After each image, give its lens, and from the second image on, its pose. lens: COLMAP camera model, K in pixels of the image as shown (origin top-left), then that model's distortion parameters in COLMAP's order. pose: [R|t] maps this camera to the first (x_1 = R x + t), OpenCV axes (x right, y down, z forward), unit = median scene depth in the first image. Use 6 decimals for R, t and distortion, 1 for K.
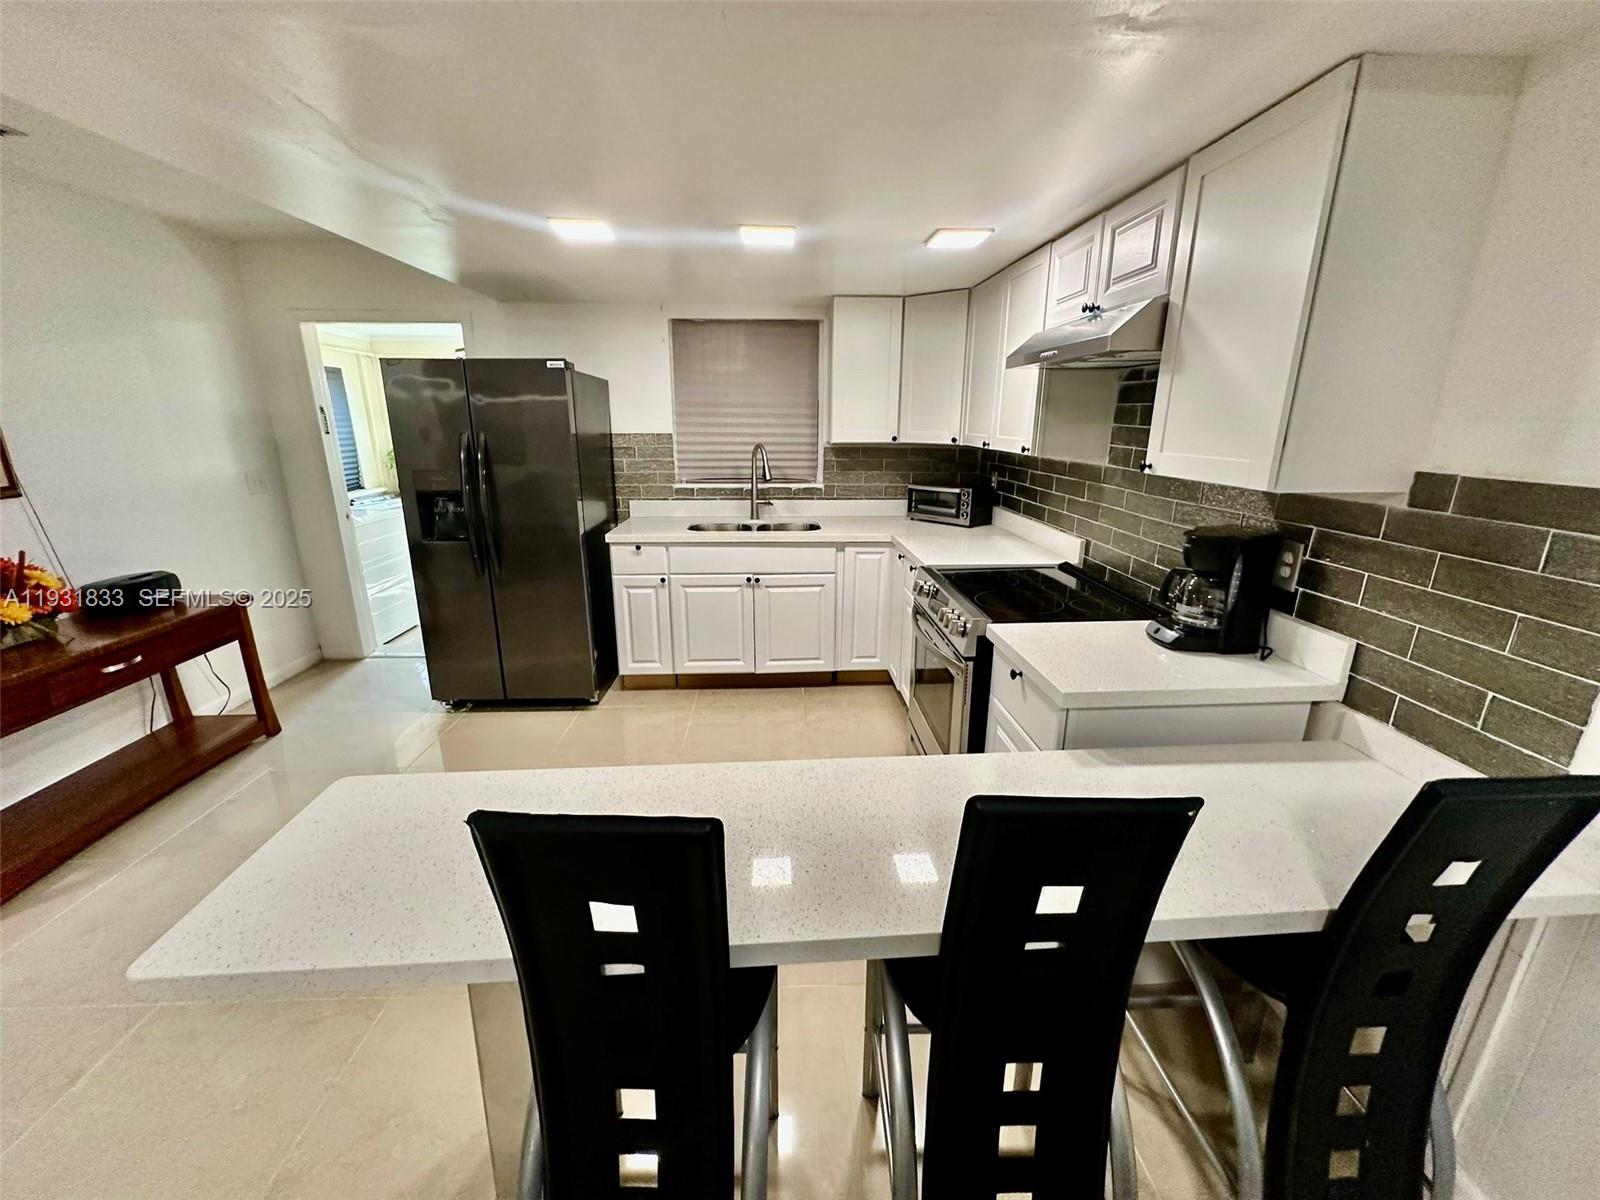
lens RADIAL K [[640.3, 0, 798.1], [0, 640.3, 600.2], [0, 0, 1]] dist [-0.003661, 0.000996]
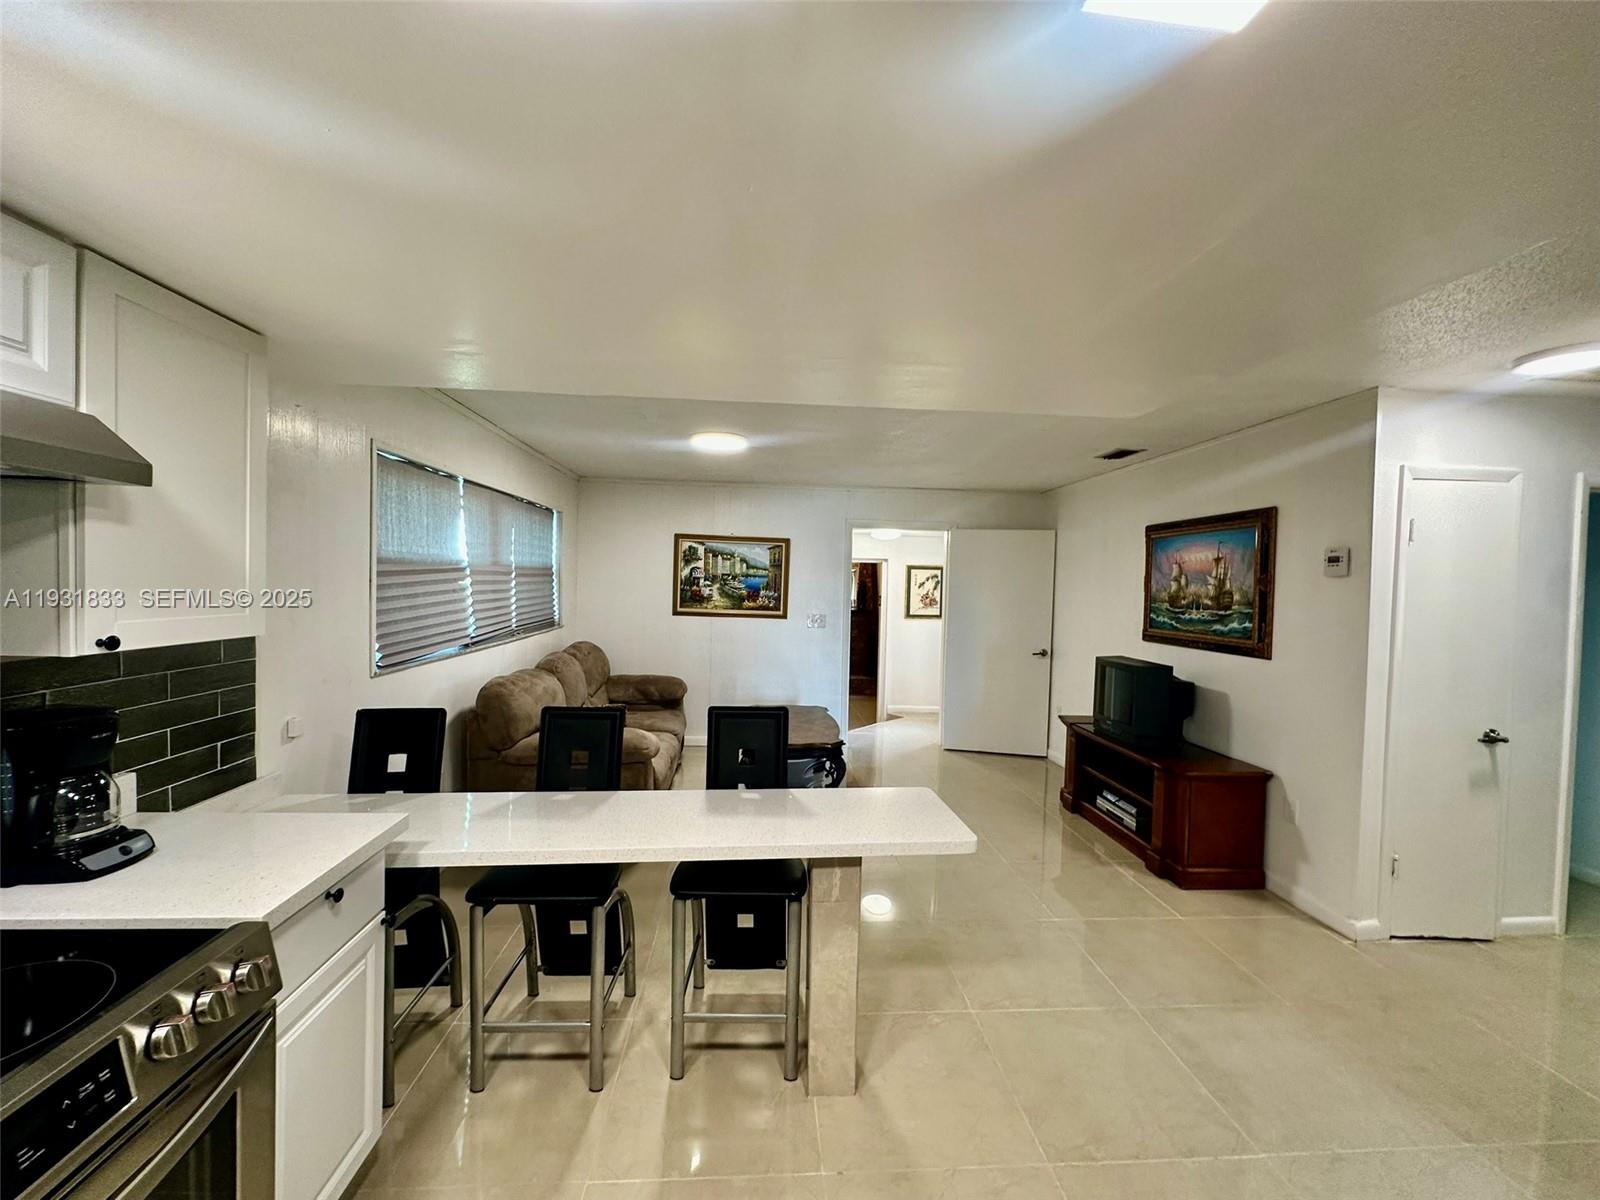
lens RADIAL K [[640.3, 0, 802.5], [0, 640.3, 600.9], [0, 0, 1]] dist [-0.003661, 0.000996]
pose [[-0.999179, -0.026195, -0.030915, -0.197437], [-0.034360, 0.952127, 0.303764, -0.488182], [0.021478, 0.304577, -0.952245, 1.645906]]
